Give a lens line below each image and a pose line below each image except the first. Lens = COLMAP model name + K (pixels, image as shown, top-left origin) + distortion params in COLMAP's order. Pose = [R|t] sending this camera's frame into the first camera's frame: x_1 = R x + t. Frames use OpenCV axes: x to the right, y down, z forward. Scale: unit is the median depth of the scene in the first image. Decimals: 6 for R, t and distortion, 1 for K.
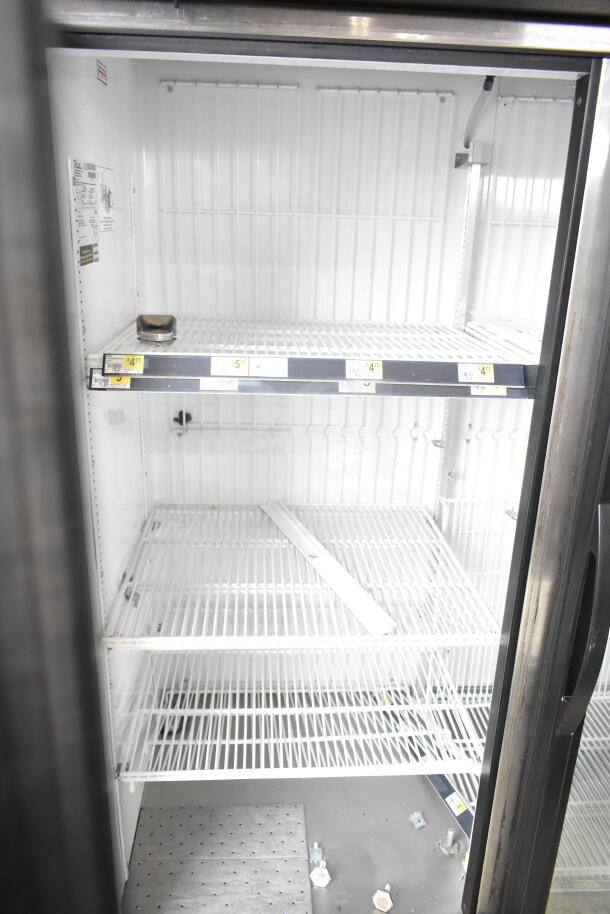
lens RADIAL K [[680.6, 0, 305.0], [0, 680.6, 457.0], [0, 0, 1]] dist [-0.002784, -0.002205]
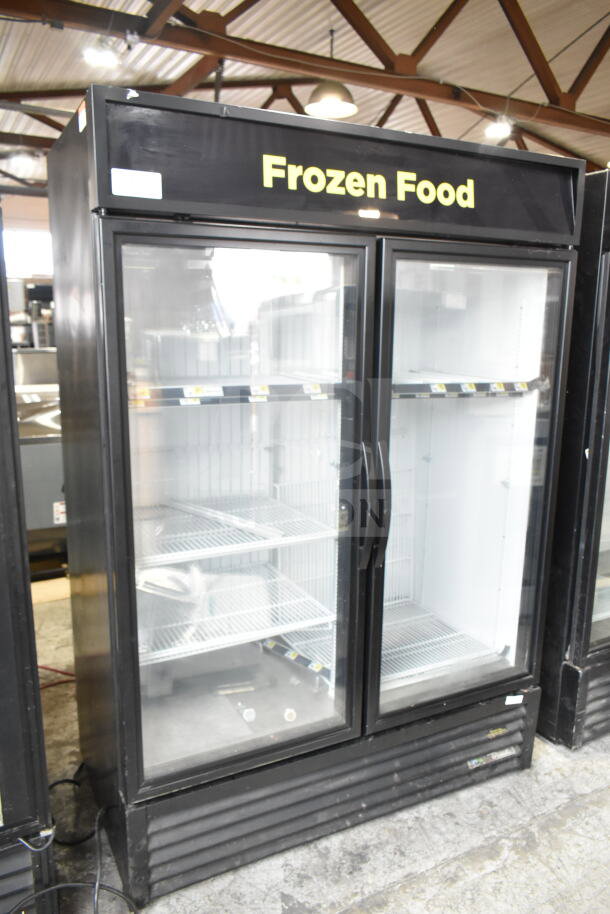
lens RADIAL K [[680.6, 0, 305.0], [0, 680.6, 457.0], [0, 0, 1]] dist [-0.002784, -0.002205]
pose [[0.919529, -0.100820, 0.379872, -0.534108], [0.139943, 0.987181, -0.076747, 0.219417], [-0.367265, 0.123731, 0.921850, -0.778024]]
